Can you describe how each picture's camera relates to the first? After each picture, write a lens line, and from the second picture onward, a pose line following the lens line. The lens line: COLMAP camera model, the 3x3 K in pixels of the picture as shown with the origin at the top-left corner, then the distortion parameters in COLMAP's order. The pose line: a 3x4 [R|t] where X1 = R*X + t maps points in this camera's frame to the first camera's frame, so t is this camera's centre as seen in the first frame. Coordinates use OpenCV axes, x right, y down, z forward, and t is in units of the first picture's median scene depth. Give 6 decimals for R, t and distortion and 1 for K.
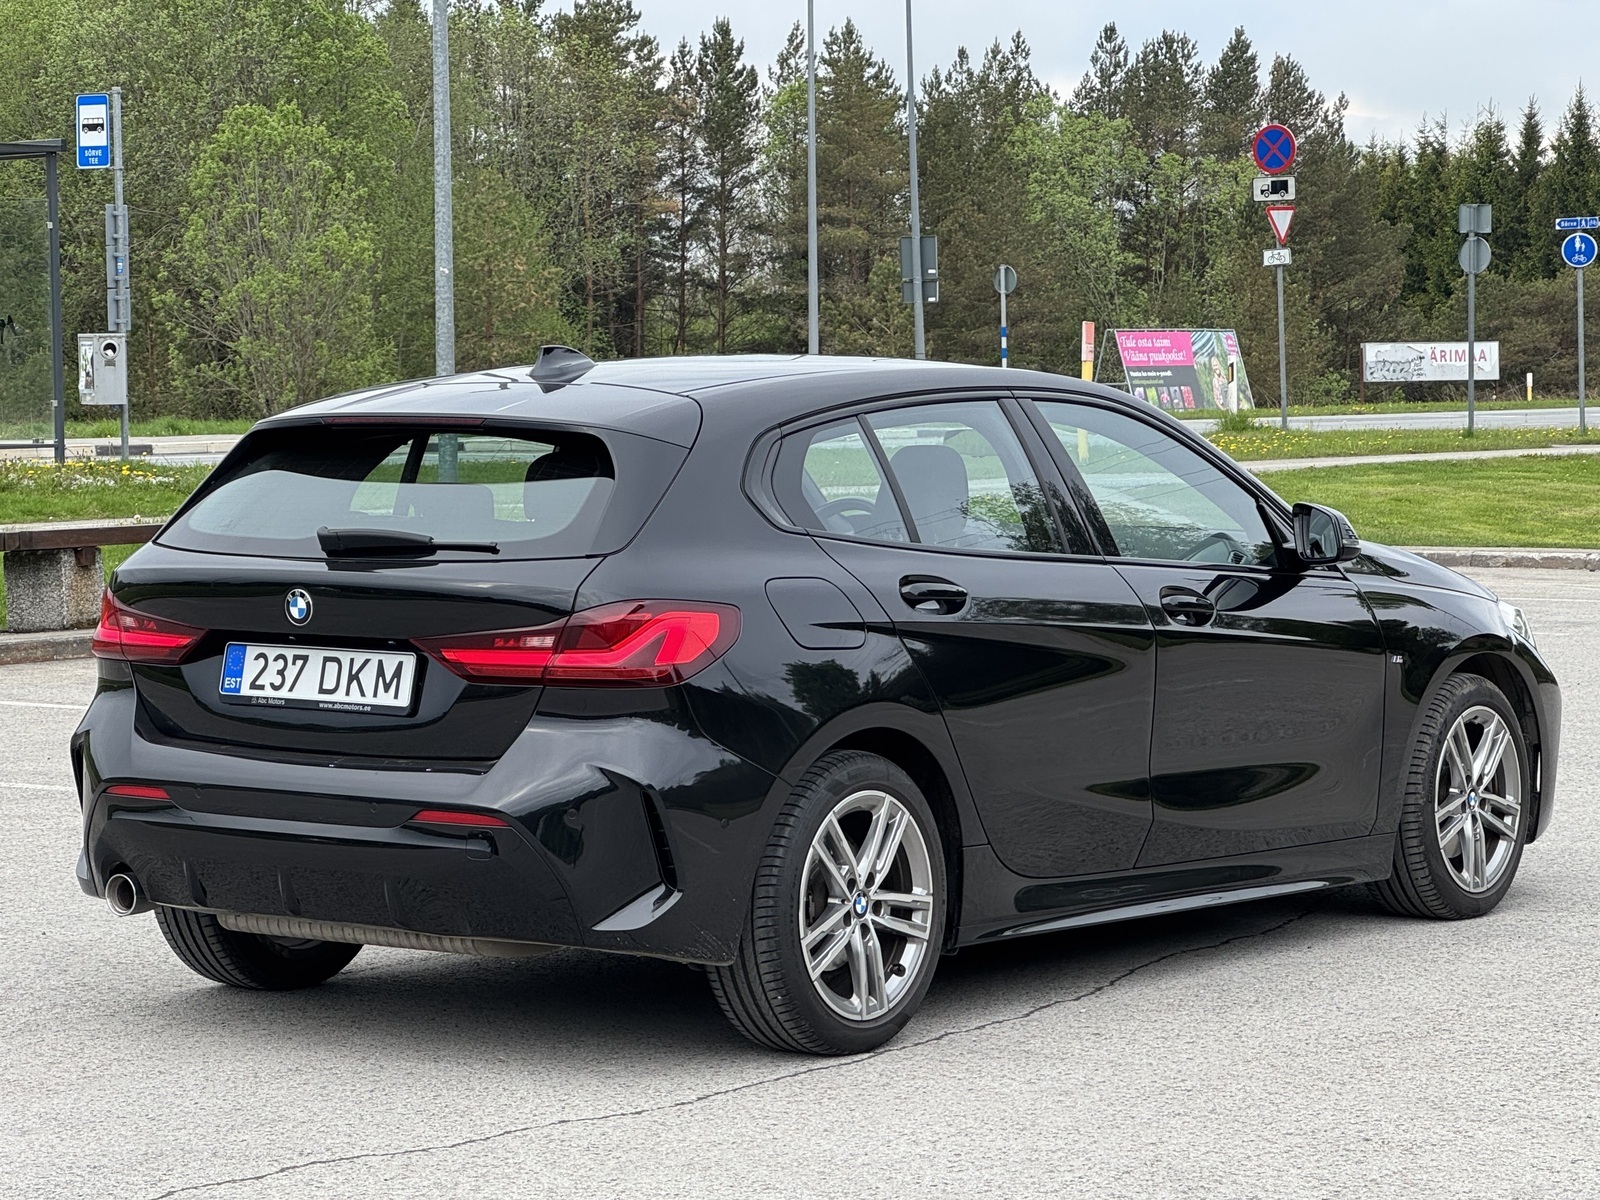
lens RADIAL K [[4936.4, 0, 800.0], [0, 4936.4, 600.0], [0, 0, 1]] dist [-0.704536, 1.360965]
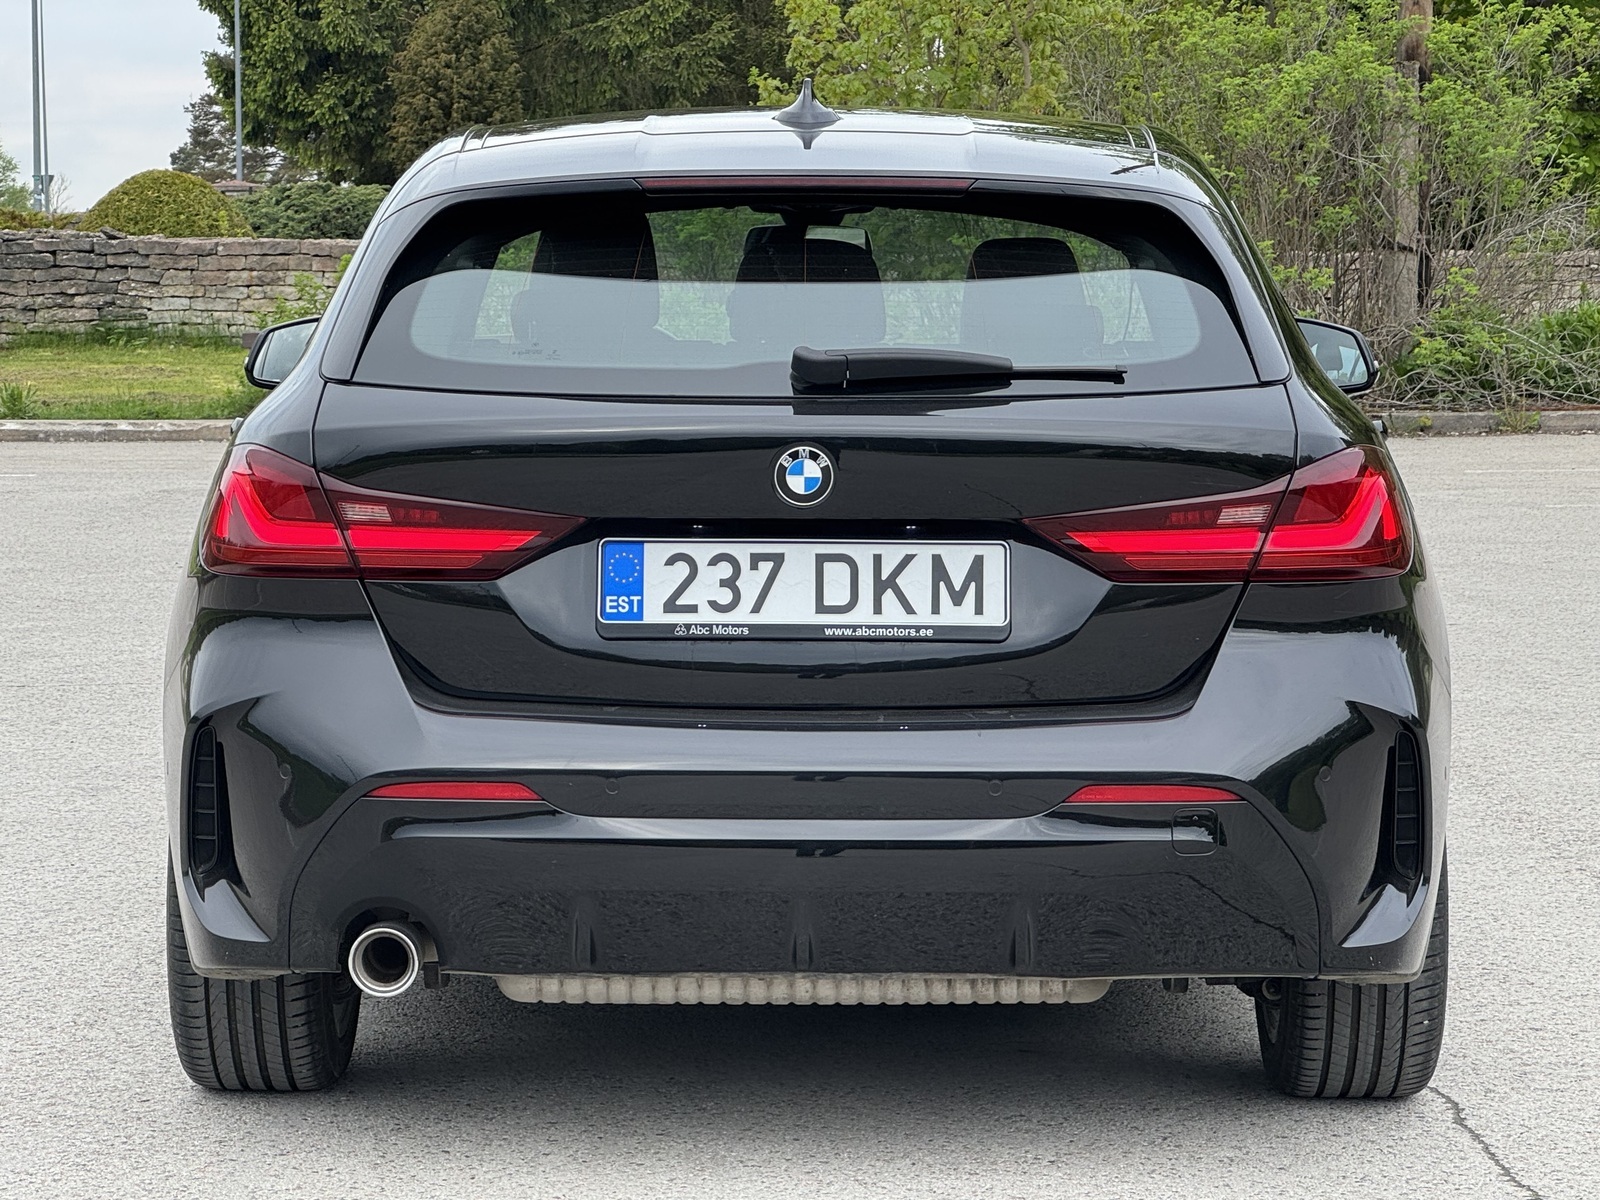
lens RADIAL K [[4936.4, 0, 800.0], [0, 4936.4, 600.0], [0, 0, 1]] dist [-0.704536, 1.360965]
pose [[0.815379, -0.042580, 0.577359, -0.464750], [0.030203, 0.999062, 0.031025, -0.002221], [-0.578139, -0.007859, 0.815901, 0.489611]]
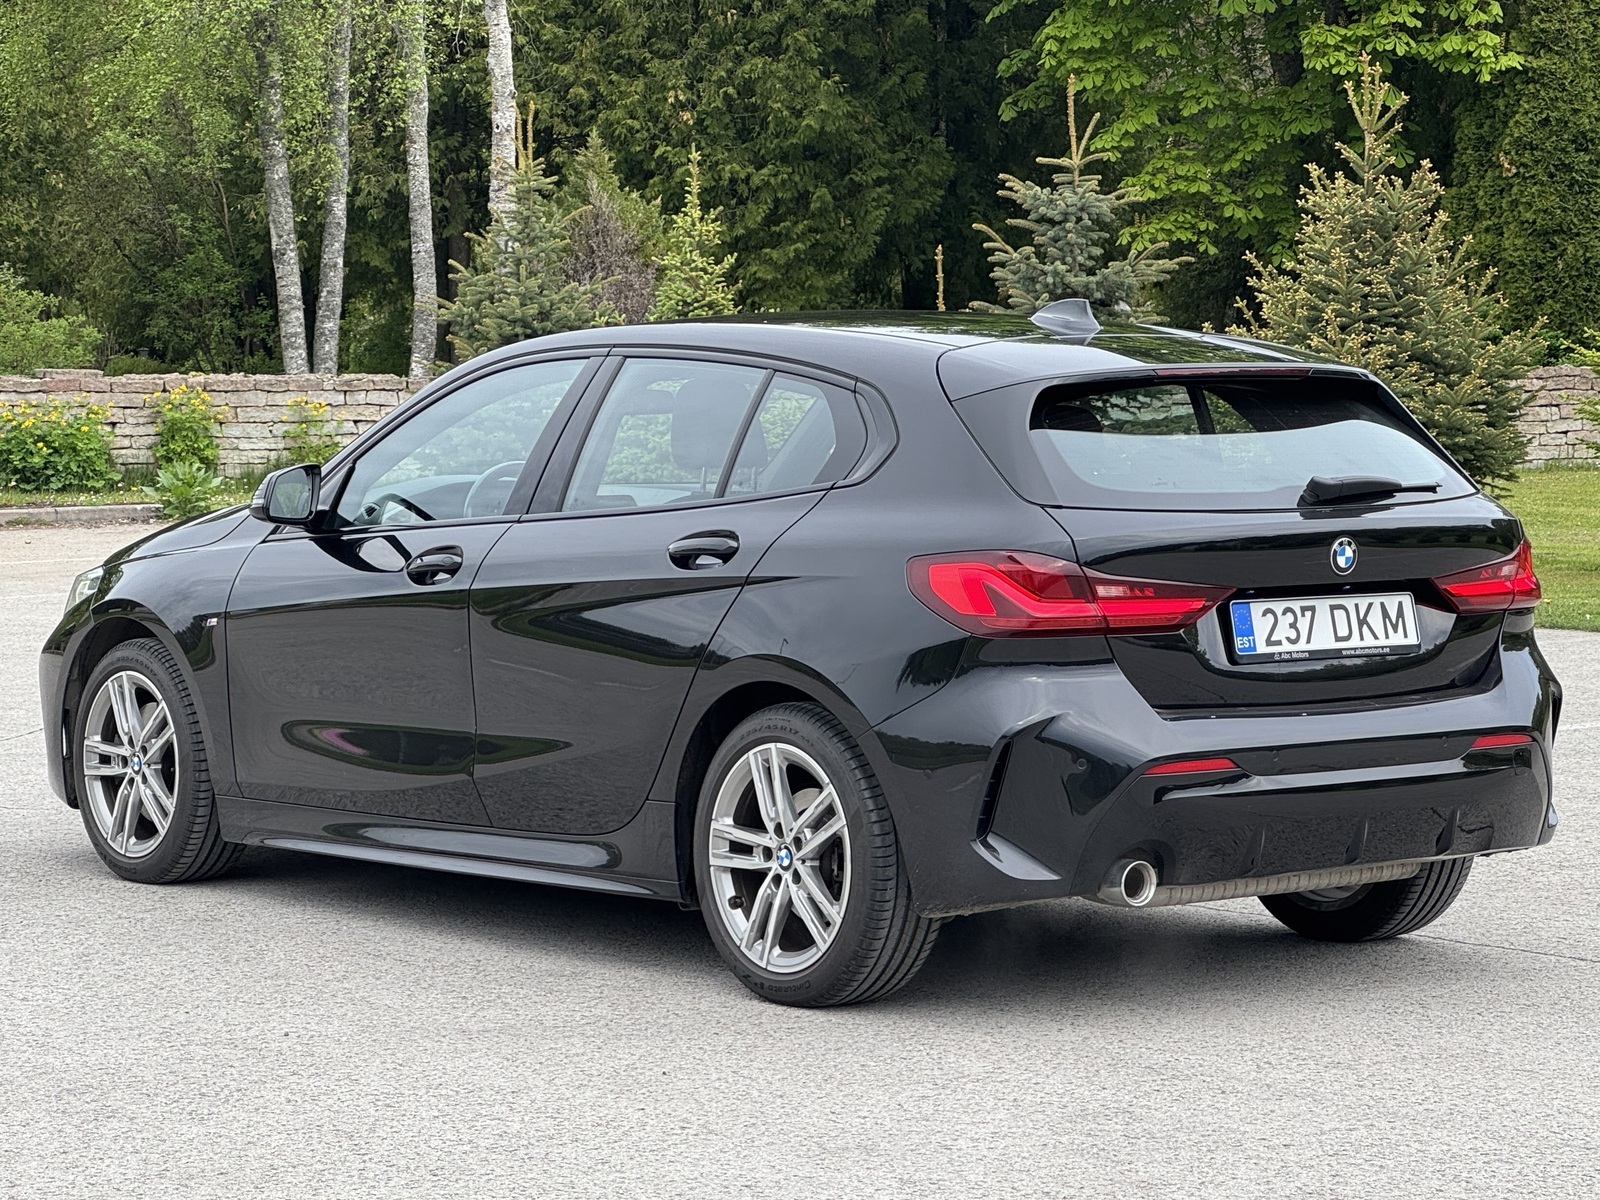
lens RADIAL K [[4936.4, 0, 800.0], [0, 4936.4, 600.0], [0, 0, 1]] dist [-0.704536, 1.360965]
pose [[0.277188, -0.060503, 0.958909, -1.092626], [0.056818, 0.997301, 0.046501, -0.042424], [-0.959134, 0.041594, 0.279878, 0.827297]]
